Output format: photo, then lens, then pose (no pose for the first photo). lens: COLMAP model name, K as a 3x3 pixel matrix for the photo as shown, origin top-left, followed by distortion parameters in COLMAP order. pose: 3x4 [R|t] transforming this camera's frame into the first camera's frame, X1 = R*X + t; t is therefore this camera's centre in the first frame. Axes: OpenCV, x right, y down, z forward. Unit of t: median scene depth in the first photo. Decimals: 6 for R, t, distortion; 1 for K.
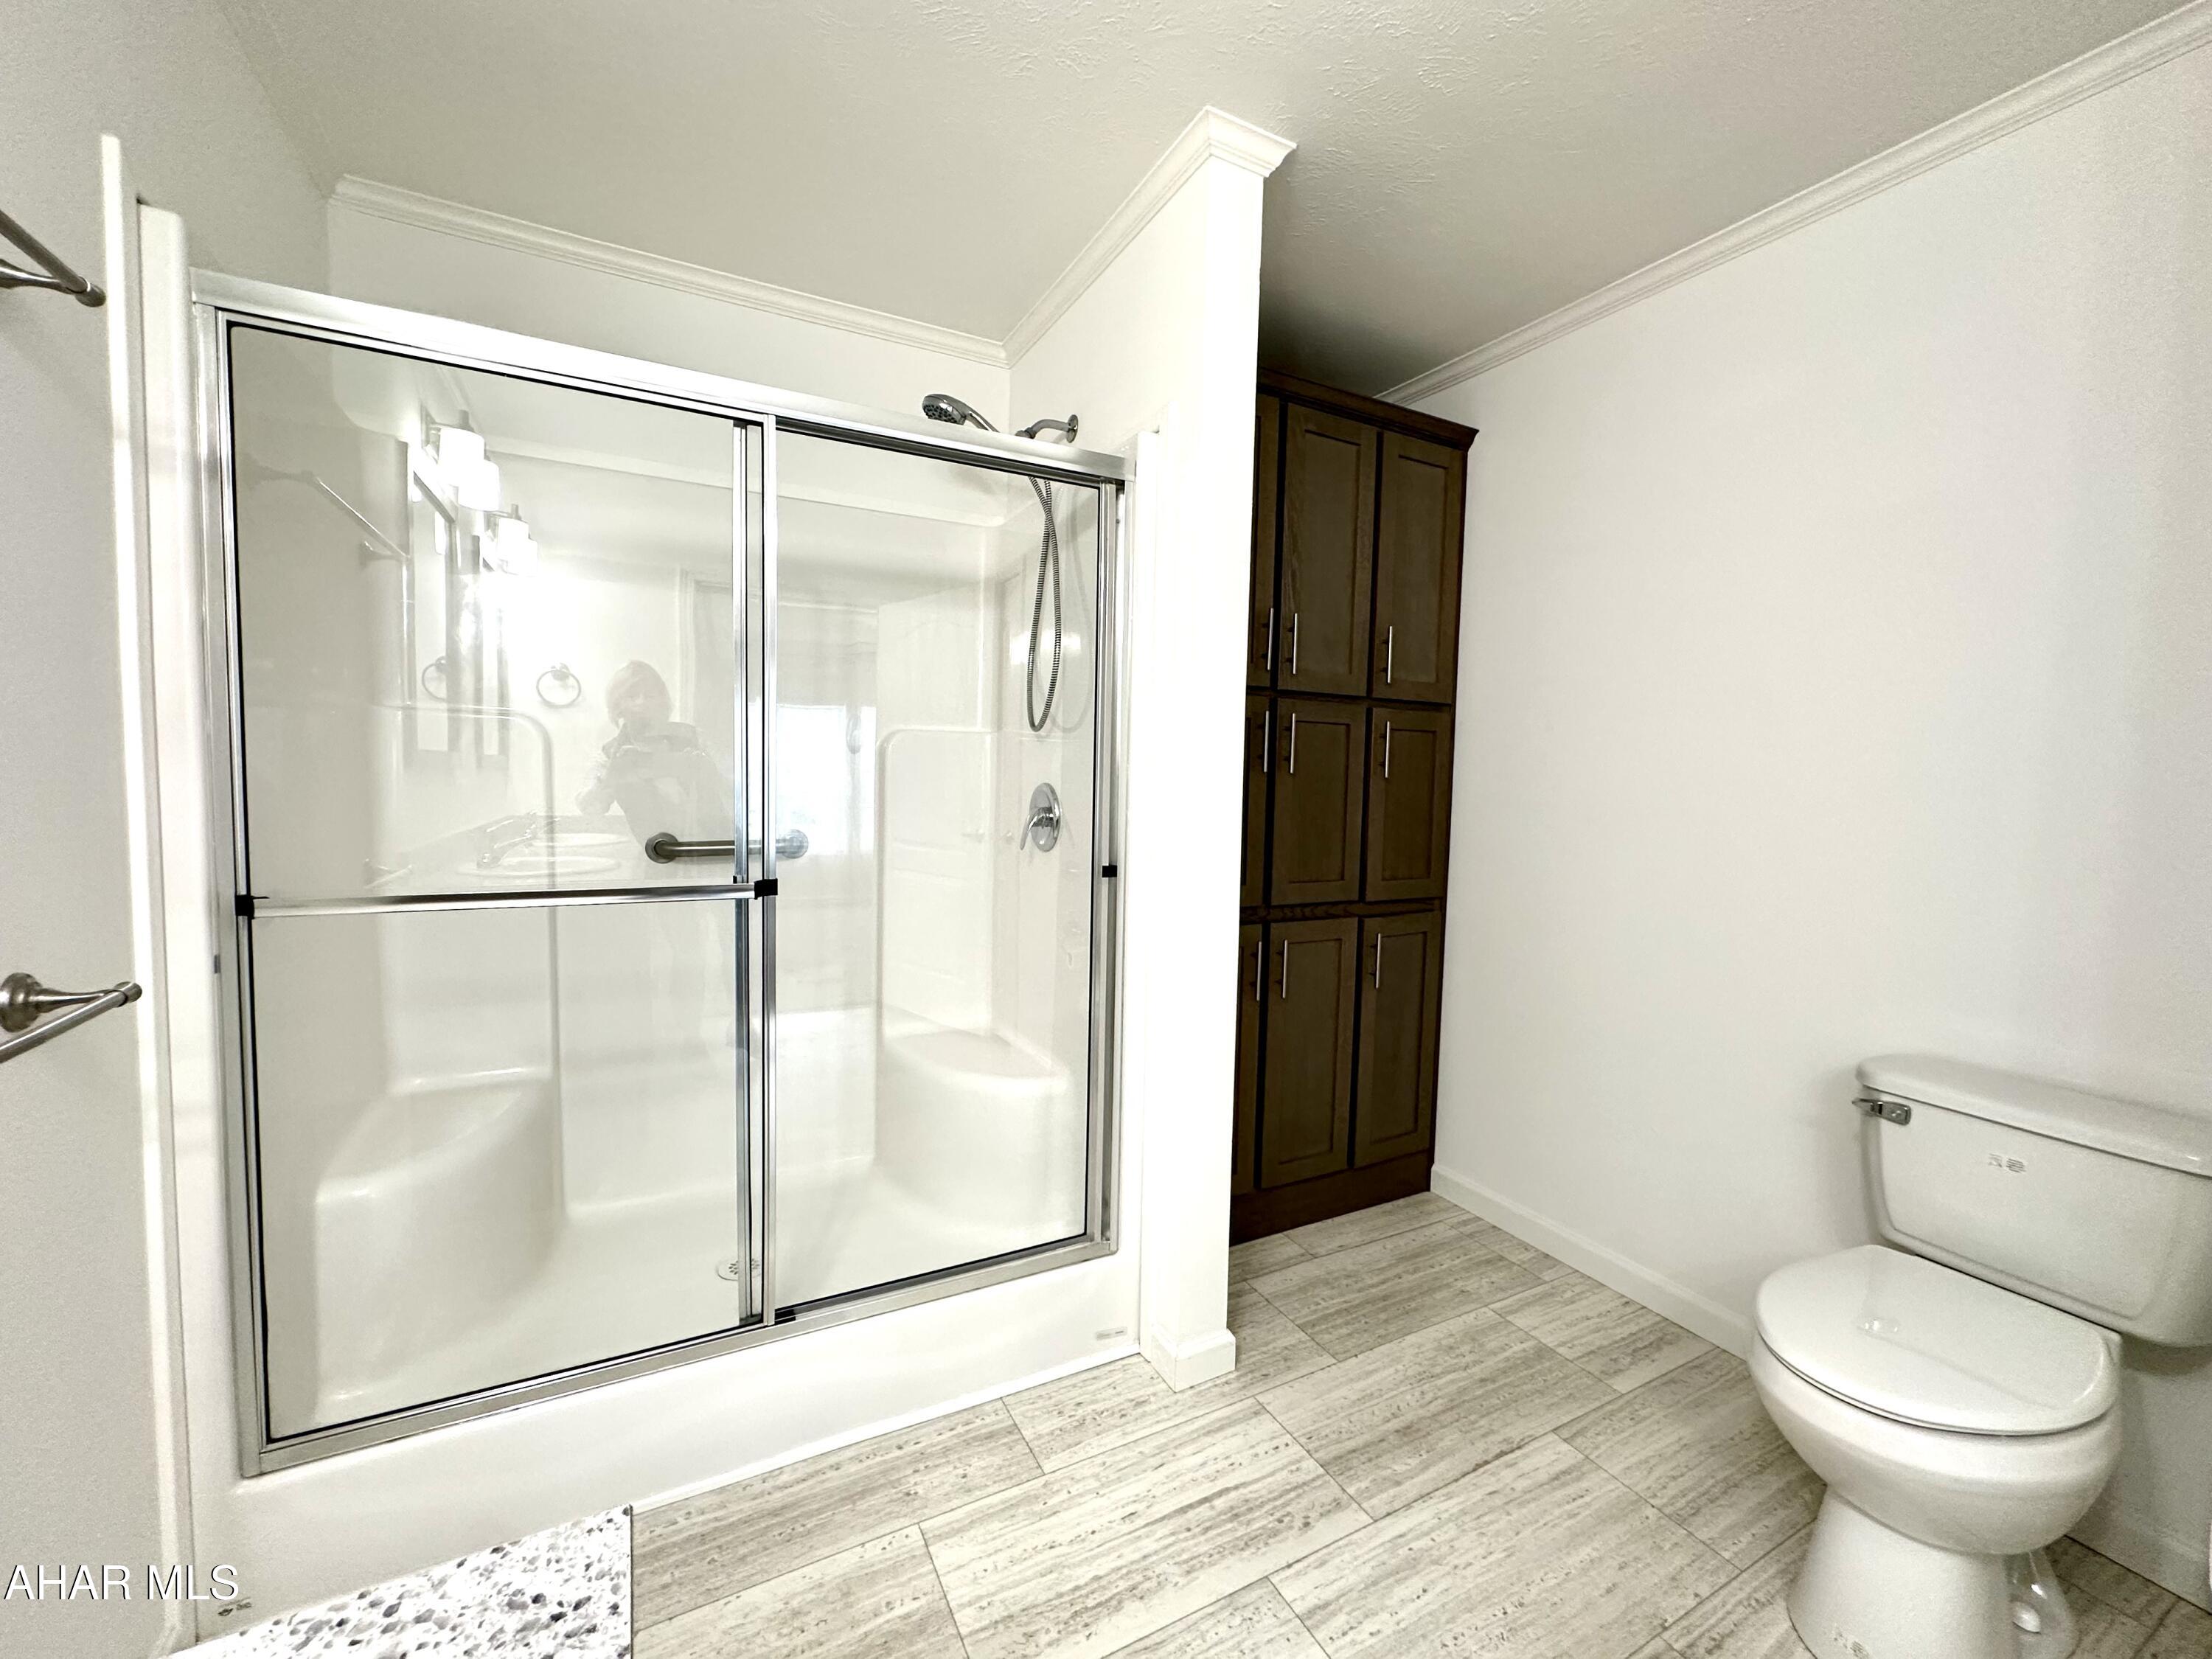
lens RADIAL K [[882.2, 0, 1097.1], [0, 882.2, 827.4], [0, 0, 1]] dist [-0.004635, 0.001406]
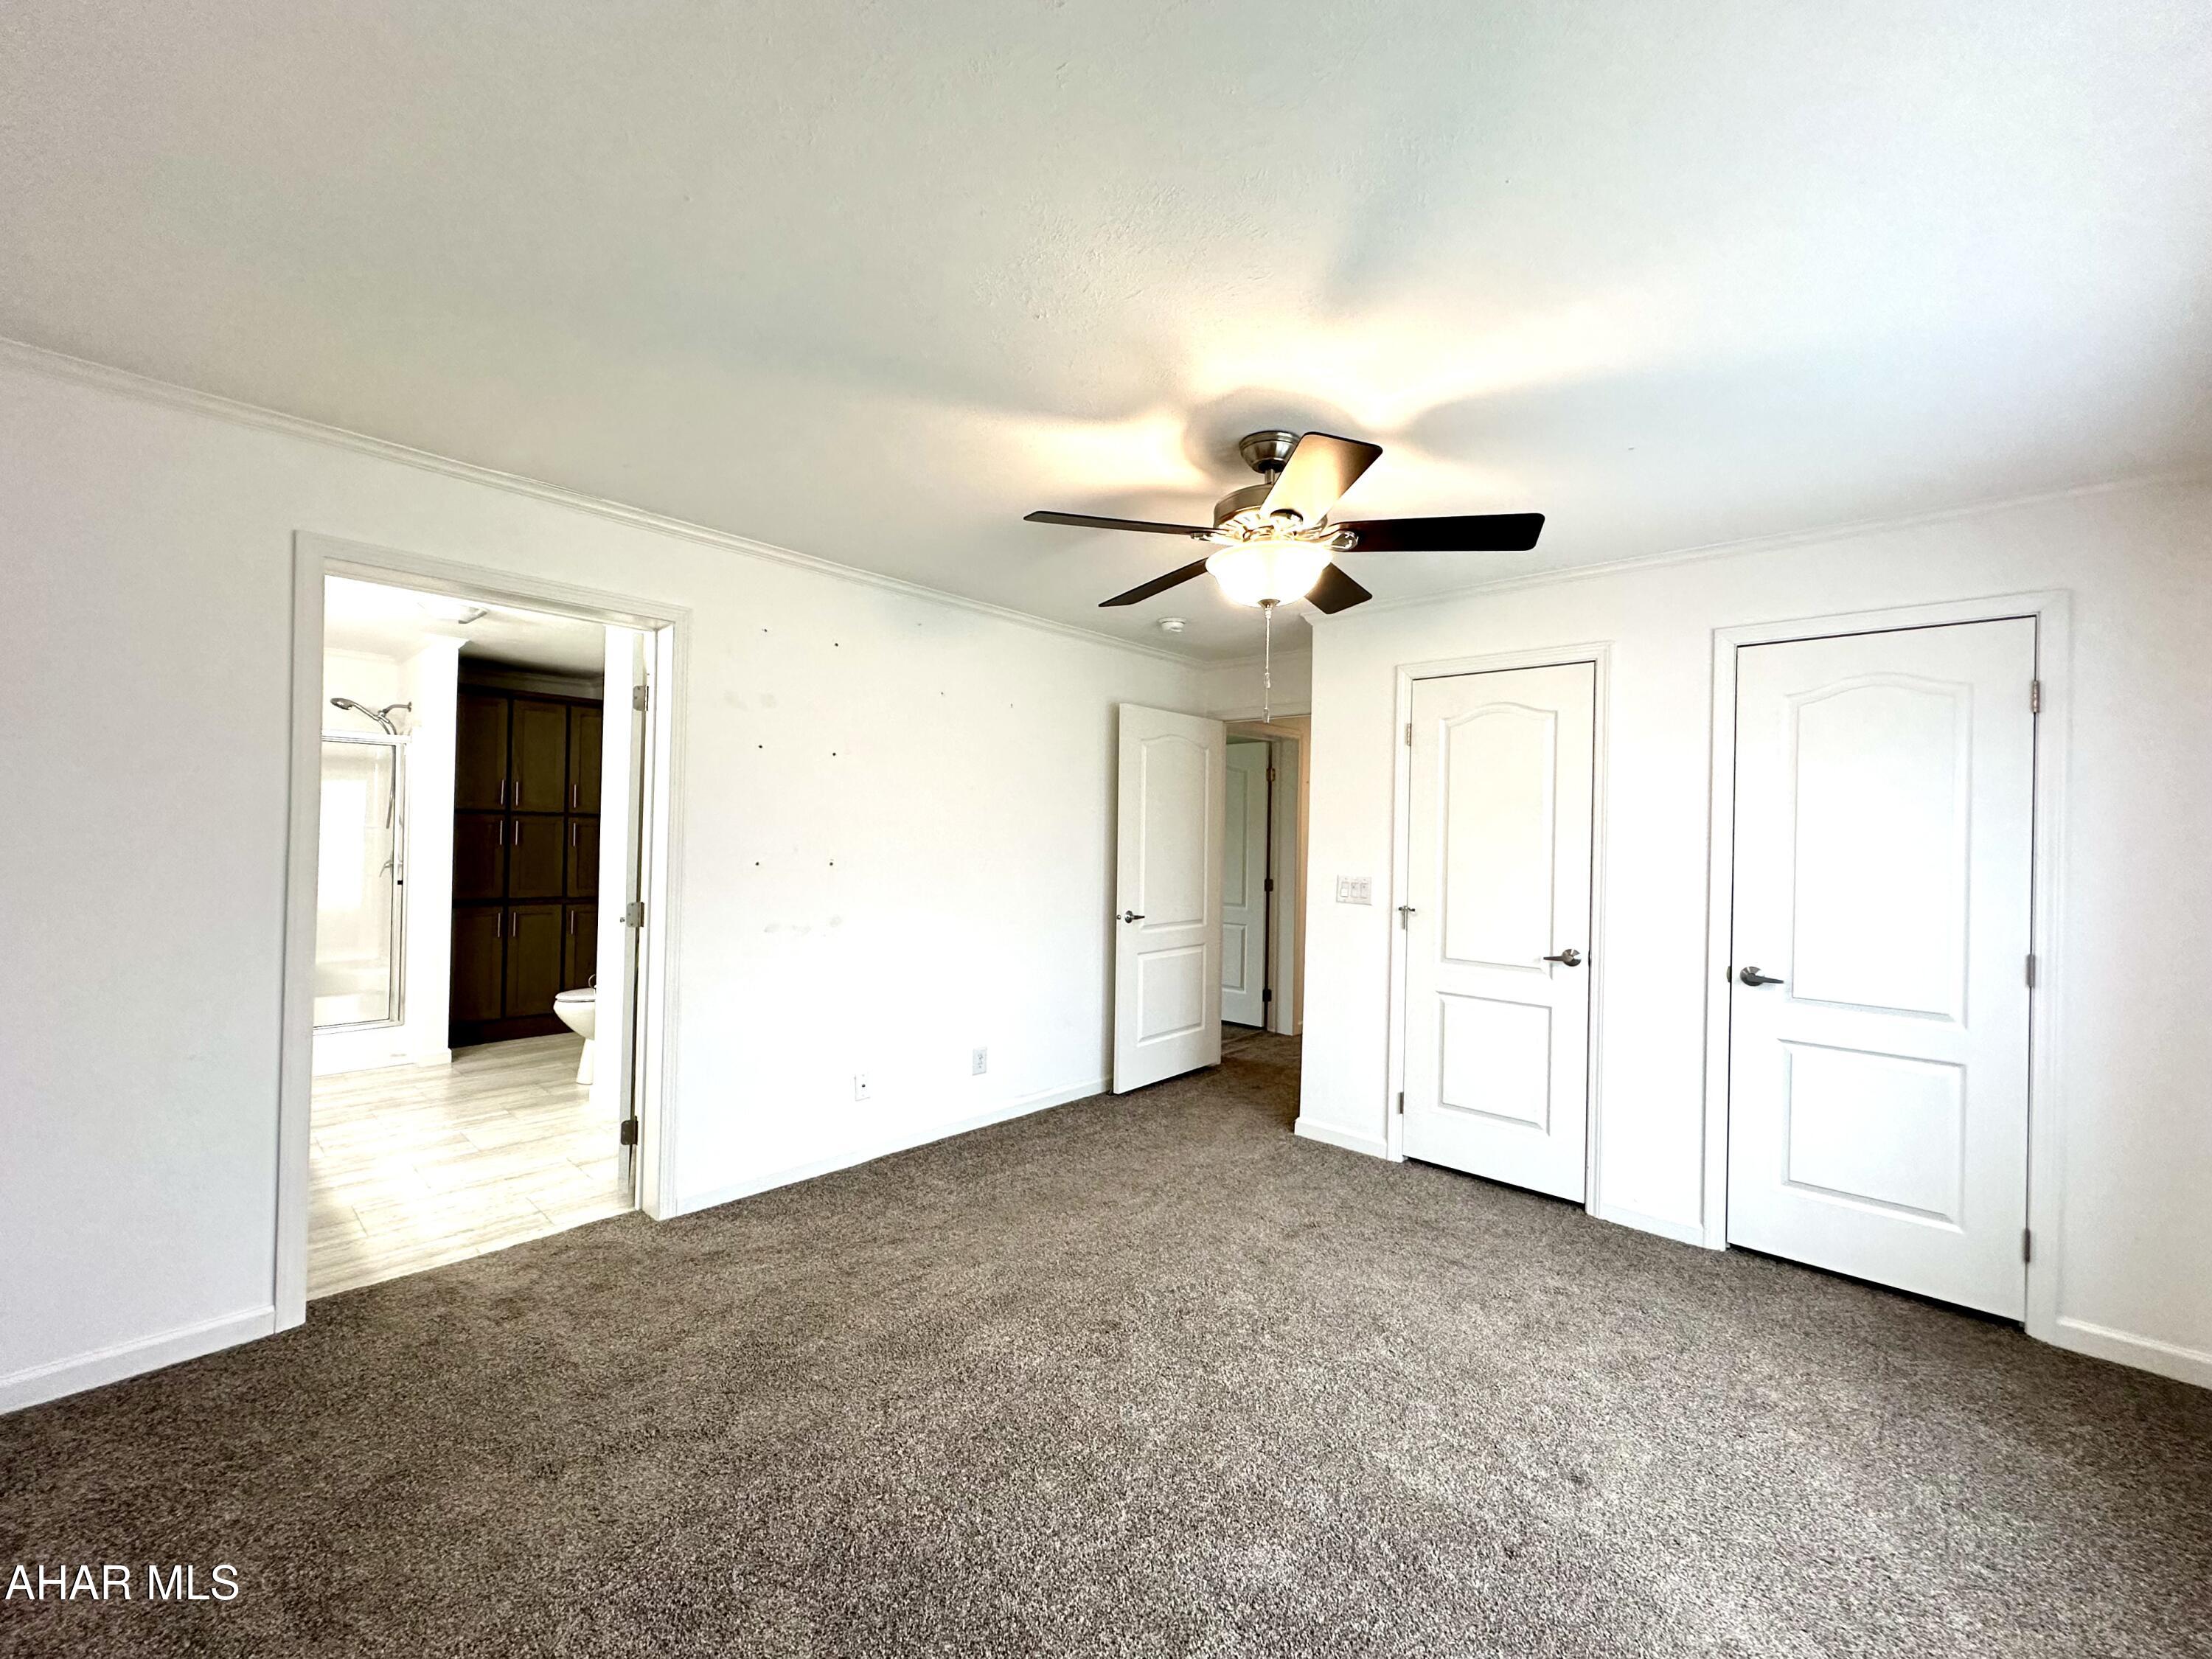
lens RADIAL K [[882.2, 0, 1101.0], [0, 882.2, 827.1], [0, 0, 1]] dist [-0.004635, 0.001406]
pose [[0.942224, -0.009752, 0.334841, 0.917472], [0.034169, 0.997161, -0.067107, 0.108877], [-0.333235, 0.074671, 0.939882, -1.839888]]
